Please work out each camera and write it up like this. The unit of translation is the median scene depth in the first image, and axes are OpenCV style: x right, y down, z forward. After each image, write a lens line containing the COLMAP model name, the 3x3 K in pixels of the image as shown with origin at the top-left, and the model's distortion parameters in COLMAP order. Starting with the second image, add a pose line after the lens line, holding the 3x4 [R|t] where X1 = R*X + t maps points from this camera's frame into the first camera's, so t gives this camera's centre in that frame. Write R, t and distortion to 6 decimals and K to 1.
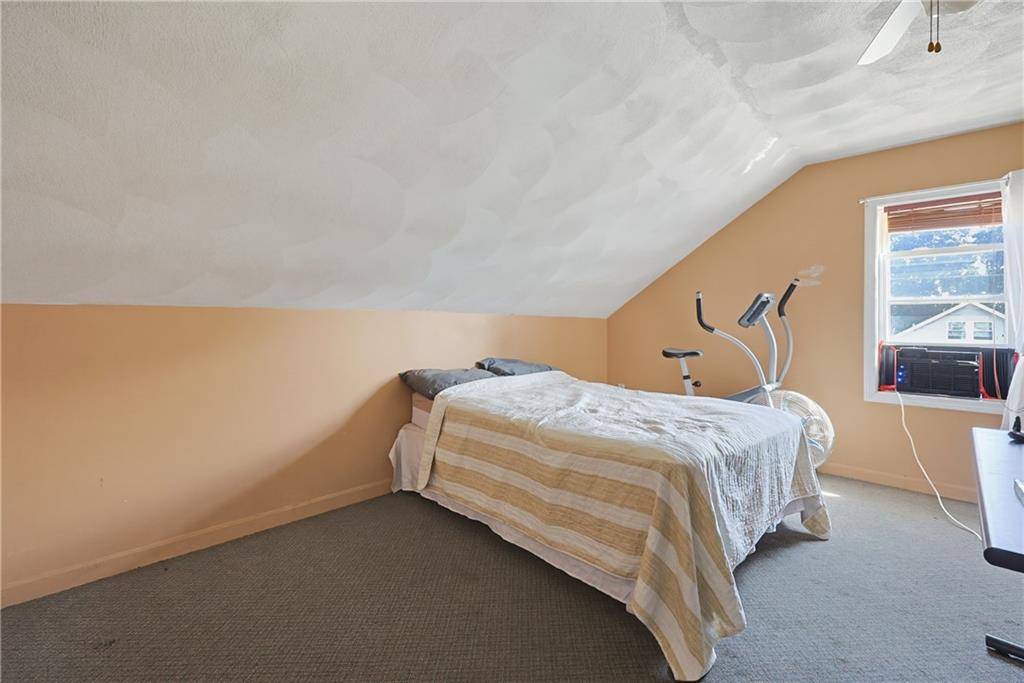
lens RADIAL K [[438.2, 0, 511.4], [0, 438.2, 322.1], [0, 0, 1]] dist [0.000754, 0.000292]
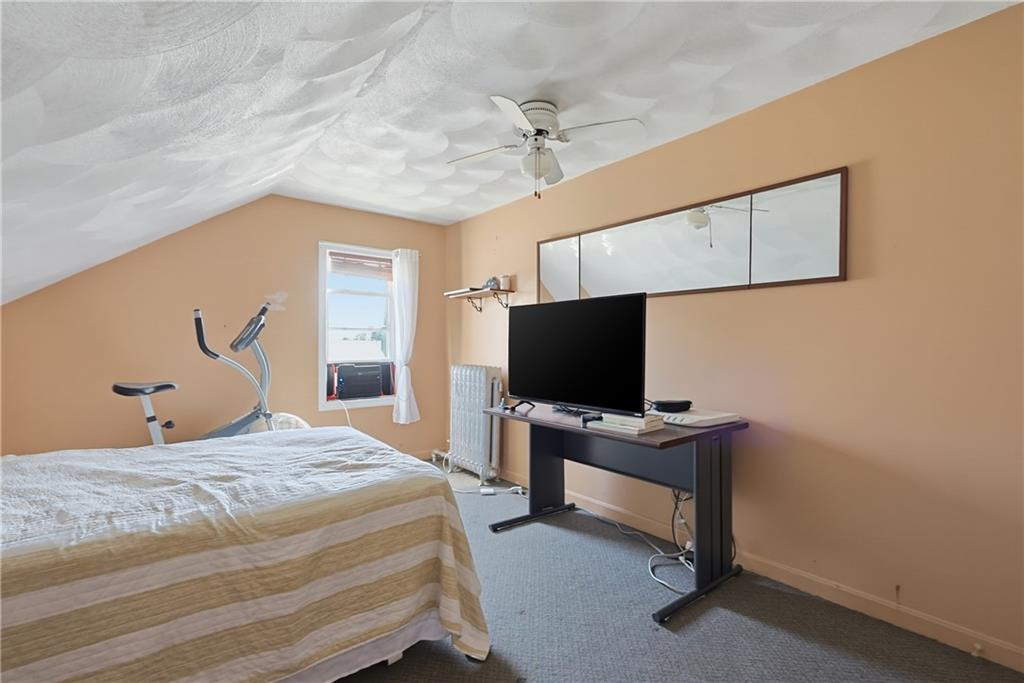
lens RADIAL K [[446.9, 0, 511.7], [0, 446.9, 346.0], [0, 0, 1]] dist [0.000297, 0.000150]
pose [[0.137256, -0.010870, 0.990476, -0.324294], [-0.001537, 0.999936, 0.011187, -0.011607], [-0.990534, -0.003058, 0.137230, 0.320222]]
